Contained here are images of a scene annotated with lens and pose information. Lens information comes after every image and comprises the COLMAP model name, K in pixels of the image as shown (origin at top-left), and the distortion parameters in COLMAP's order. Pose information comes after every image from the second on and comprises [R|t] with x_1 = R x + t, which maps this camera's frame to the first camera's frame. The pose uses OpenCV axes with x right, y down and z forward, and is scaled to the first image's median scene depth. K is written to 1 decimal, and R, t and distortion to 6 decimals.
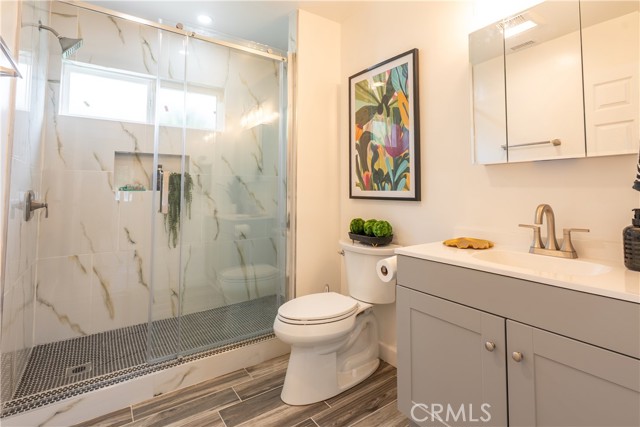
lens RADIAL K [[315.3, 0, 322.3], [0, 315.3, 173.8], [0, 0, 1]] dist [-0.000990, 0.001228]
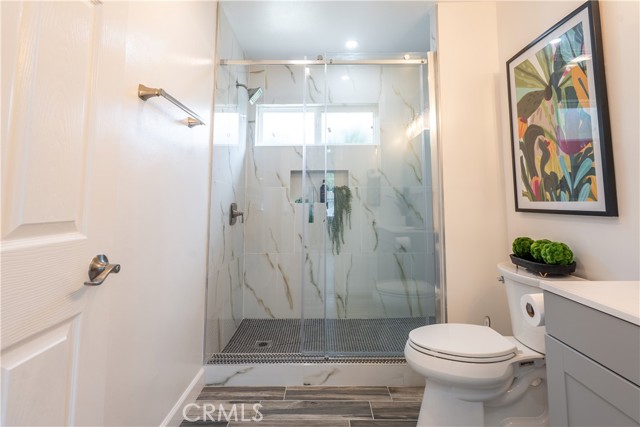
lens RADIAL K [[315.3, 0, 322.3], [0, 315.3, 173.8], [0, 0, 1]] dist [-0.000990, 0.001228]
pose [[0.817359, -0.056389, -0.573362, 0.161644], [0.034664, 0.998209, -0.048756, 0.005462], [0.575084, 0.019976, 0.817850, 0.074643]]
